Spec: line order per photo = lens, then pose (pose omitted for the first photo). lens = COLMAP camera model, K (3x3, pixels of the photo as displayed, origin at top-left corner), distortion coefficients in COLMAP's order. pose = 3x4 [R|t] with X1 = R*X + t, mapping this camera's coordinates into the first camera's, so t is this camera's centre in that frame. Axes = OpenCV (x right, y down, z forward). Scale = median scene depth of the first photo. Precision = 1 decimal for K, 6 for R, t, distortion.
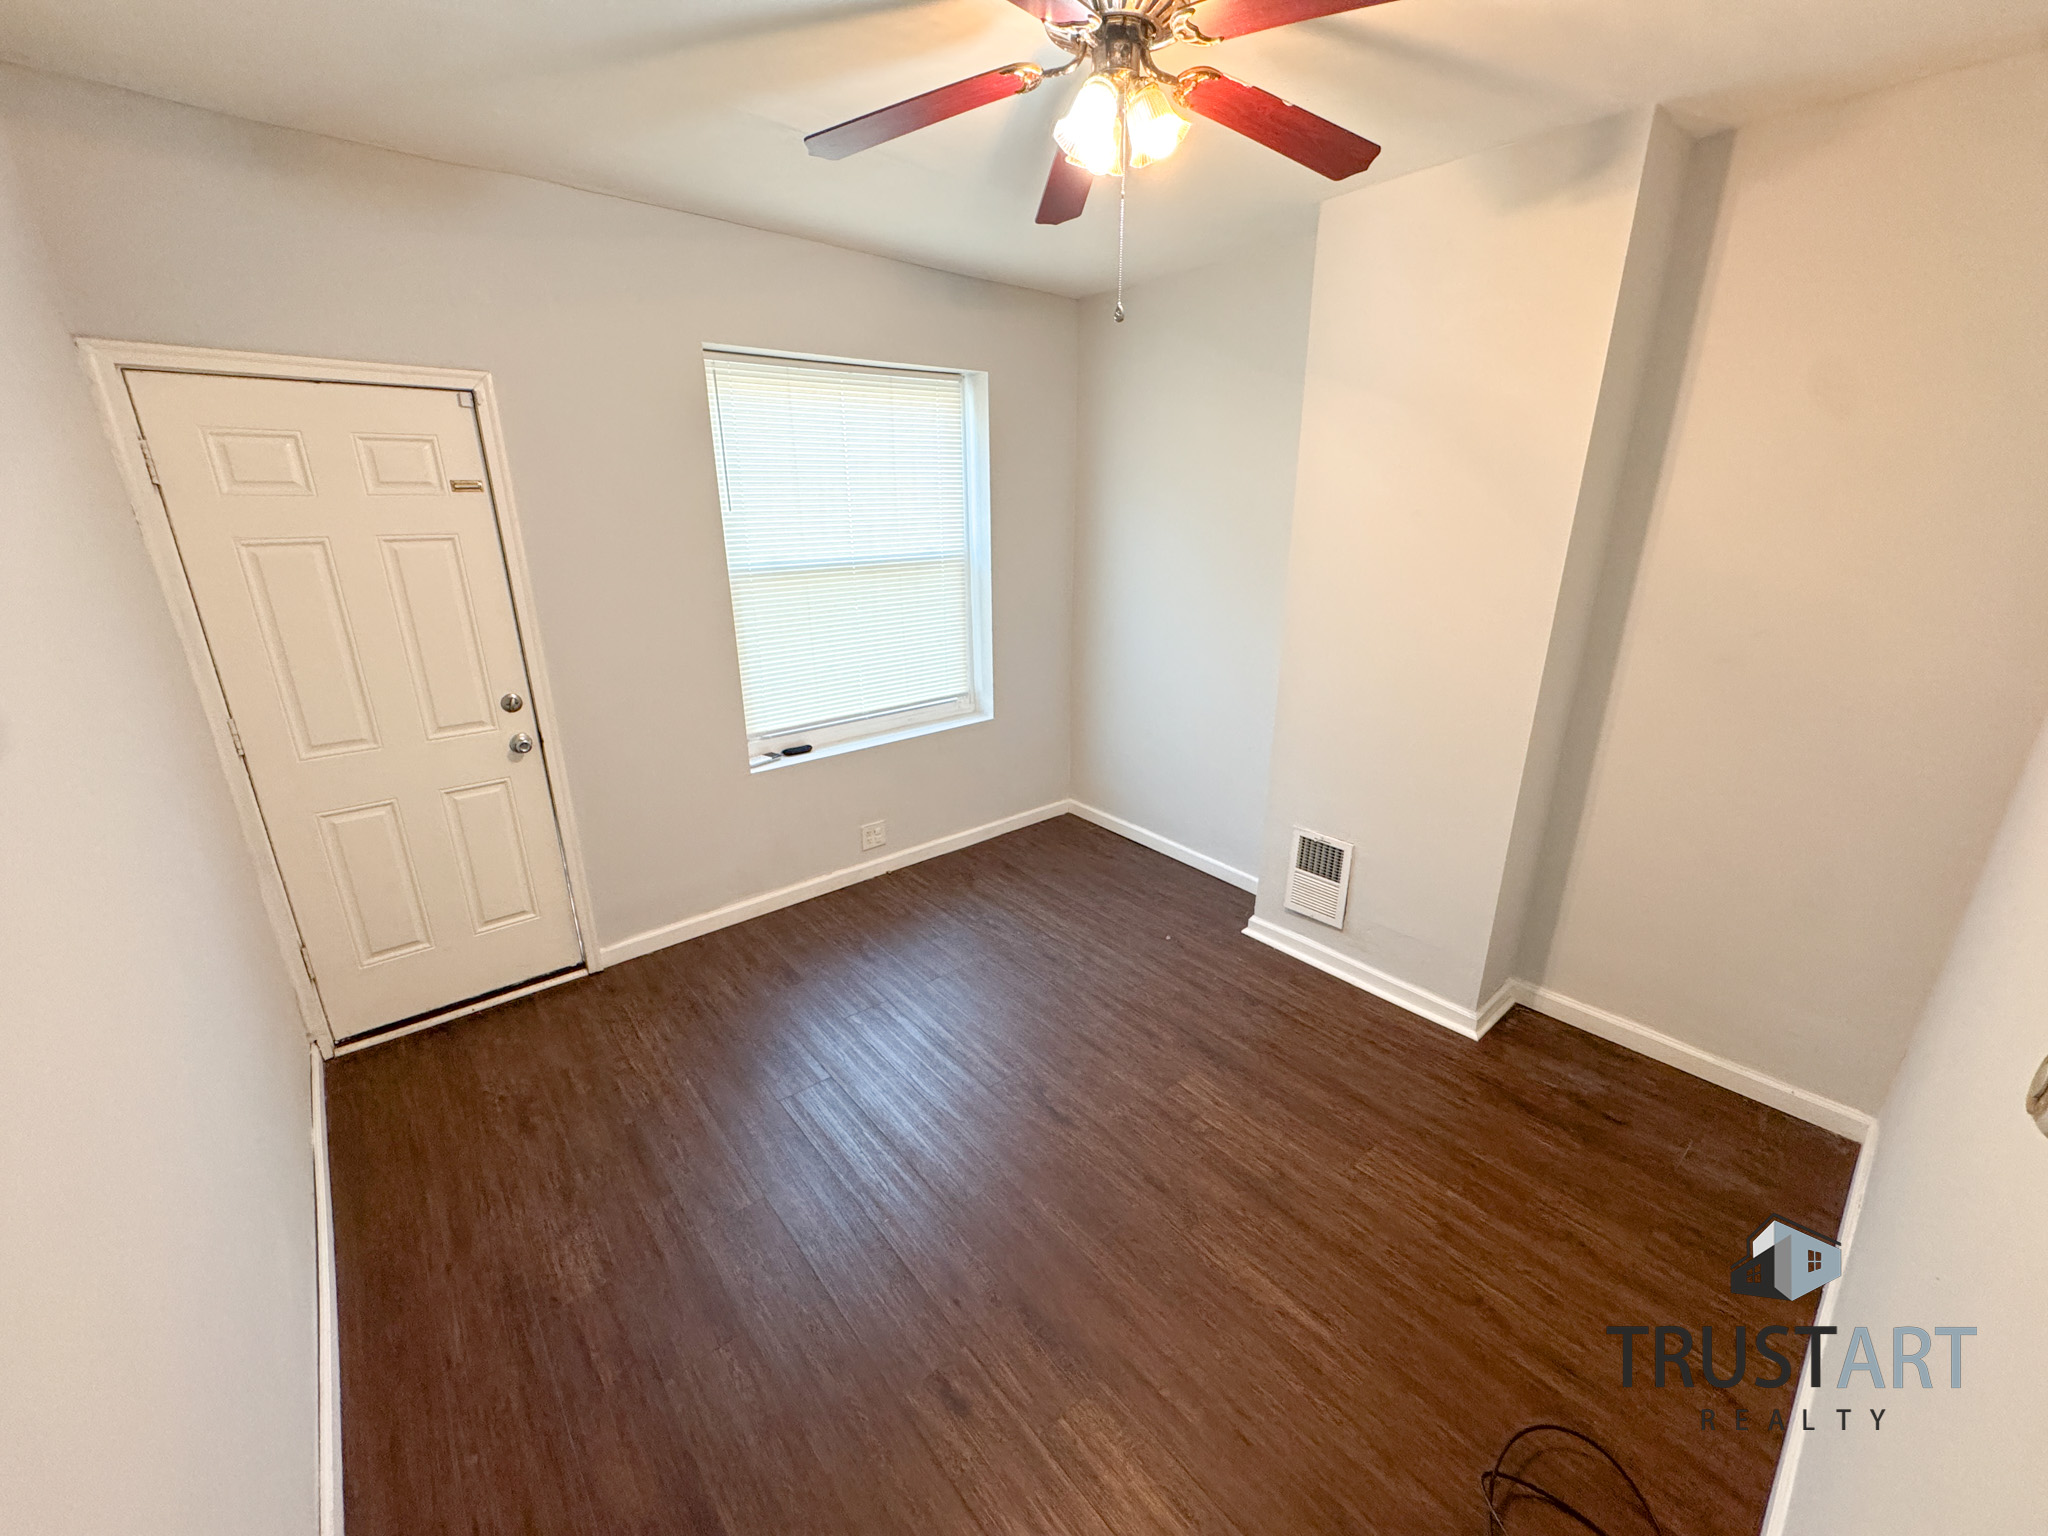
lens RADIAL K [[815.1, 0, 1027.8], [0, 815.1, 765.7], [0, 0, 1]] dist [-0.002890, 0.000242]
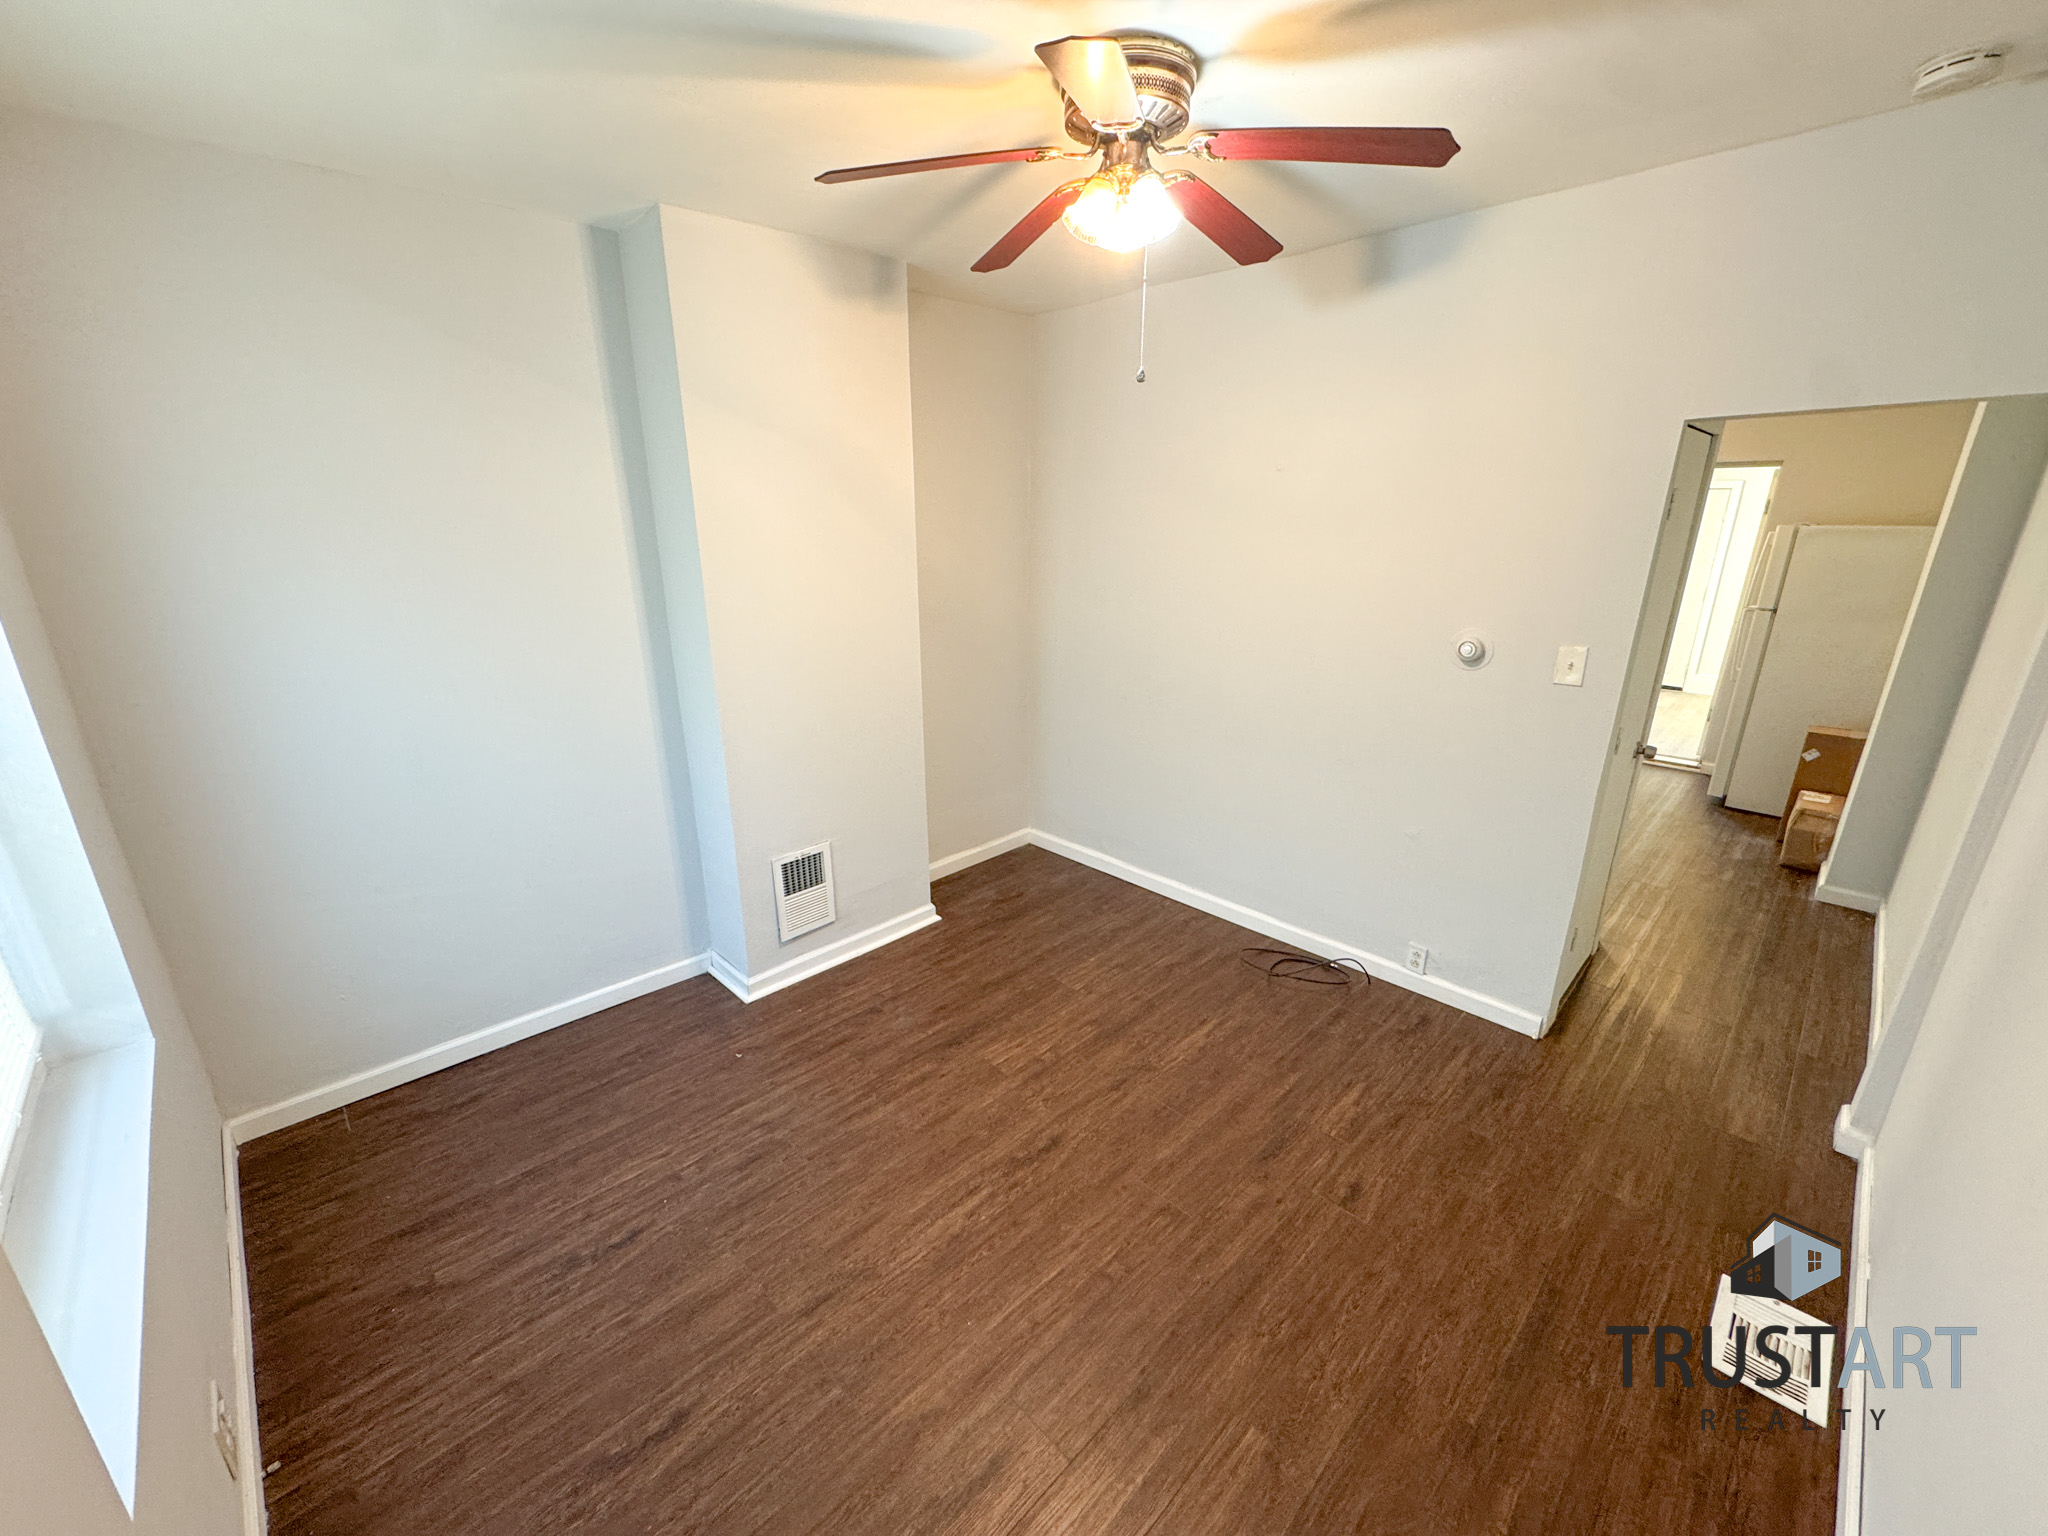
lens RADIAL K [[815.1, 0, 1031.7], [0, 815.1, 762.9], [0, 0, 1]] dist [-0.002890, 0.000242]
pose [[-0.074557, -0.294249, 0.952816, -0.745506], [0.319973, 0.897896, 0.302326, -0.283826], [-0.944488, 0.327416, 0.027207, 0.822876]]
